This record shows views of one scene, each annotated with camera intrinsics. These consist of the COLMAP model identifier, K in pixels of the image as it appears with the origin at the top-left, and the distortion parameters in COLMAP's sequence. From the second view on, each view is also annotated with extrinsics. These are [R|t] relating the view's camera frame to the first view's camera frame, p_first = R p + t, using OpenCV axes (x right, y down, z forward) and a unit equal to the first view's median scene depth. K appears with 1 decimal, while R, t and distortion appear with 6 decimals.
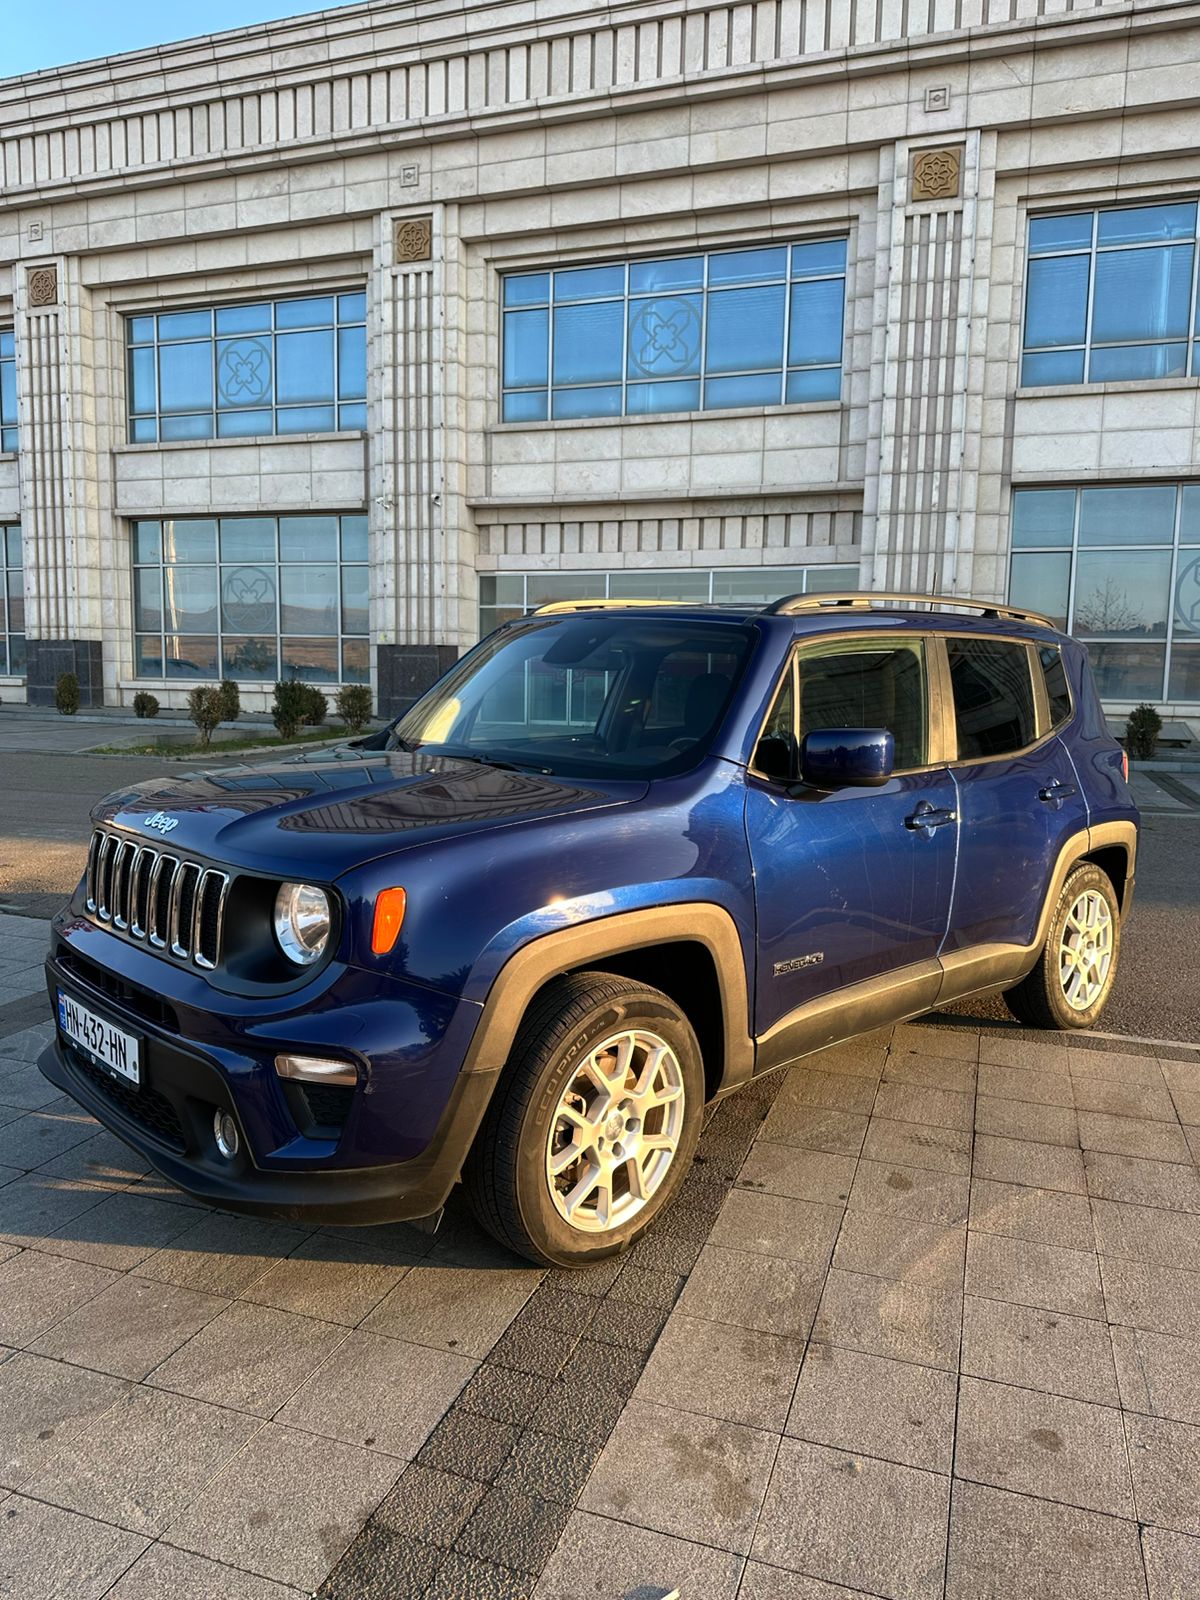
lens RADIAL K [[901.9, 0, 601.1], [0, 901.9, 791.9], [0, 0, 1]] dist [-0.003897, -0.012063]
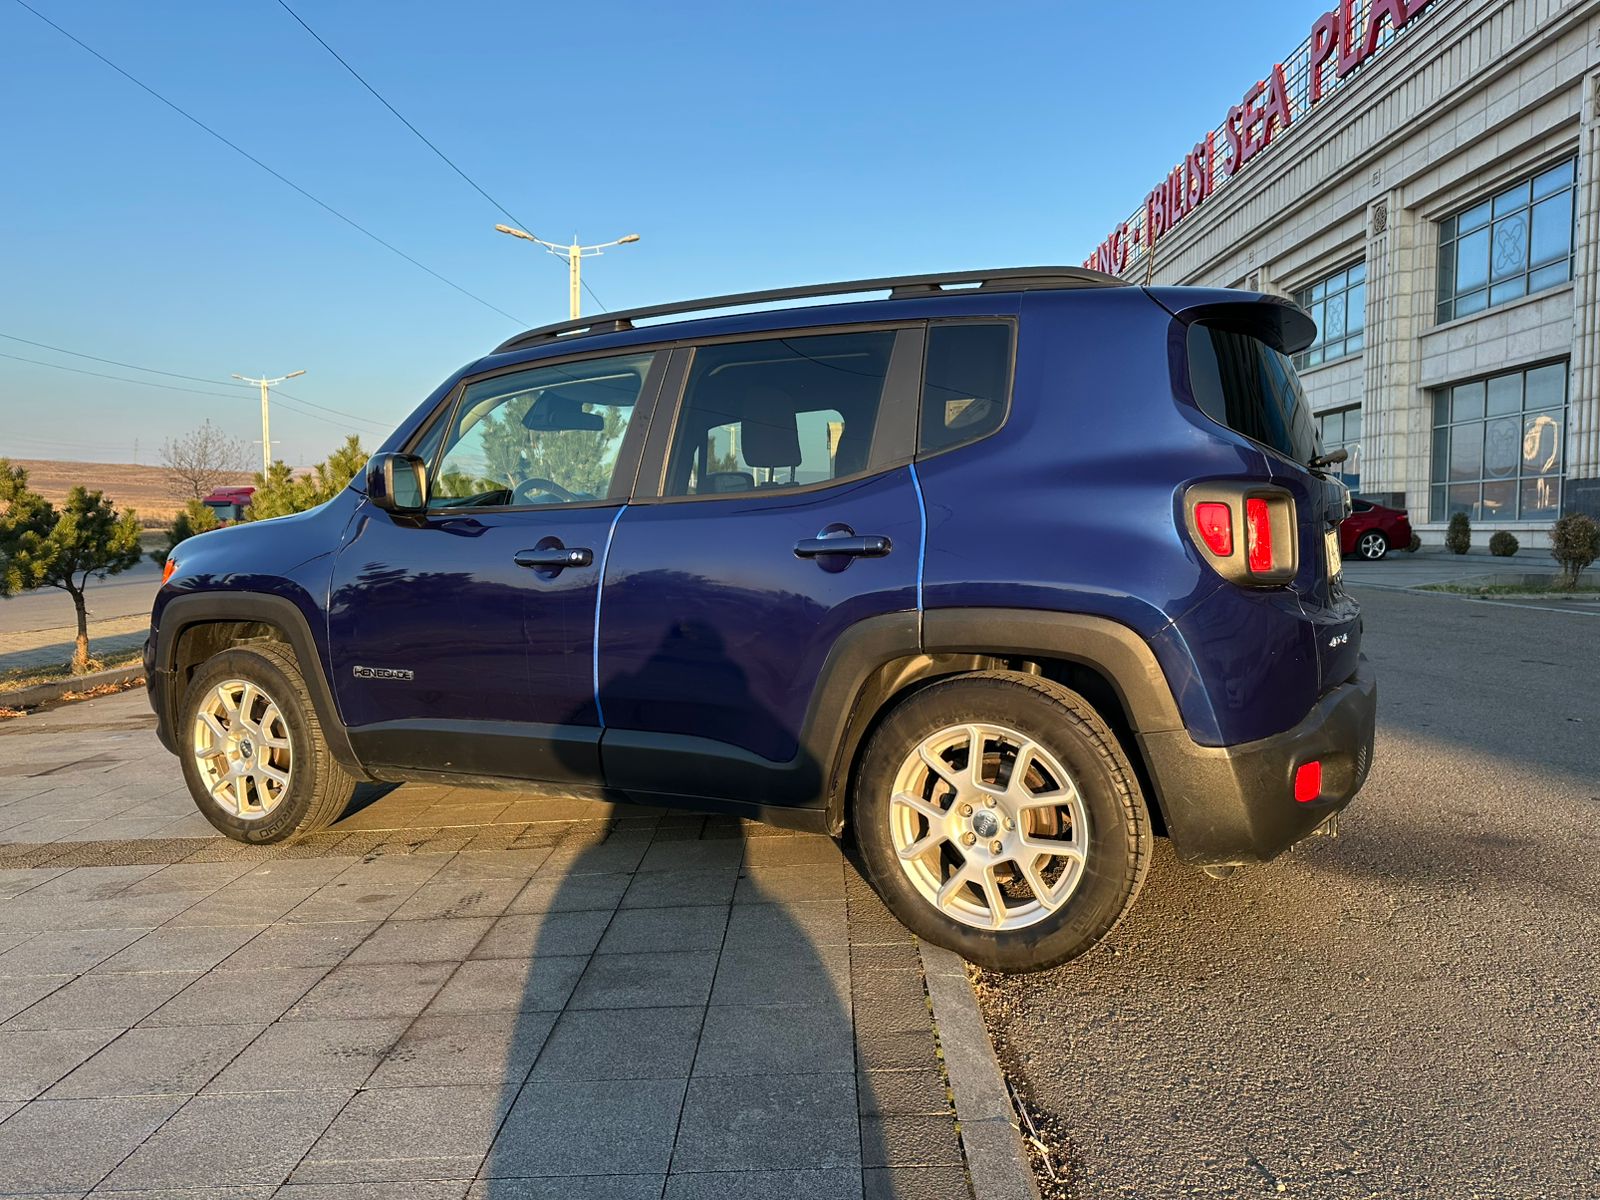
lens RADIAL K [[1138.3, 0, 809.1], [0, 1138.3, 606.7], [0, 0, 1]] dist [0.019296, -0.017186]
pose [[0.275267, 0.038428, -0.960600, 0.733809], [-0.086781, 0.996115, 0.014981, 0.033201], [0.957443, 0.079238, 0.277532, -0.189130]]
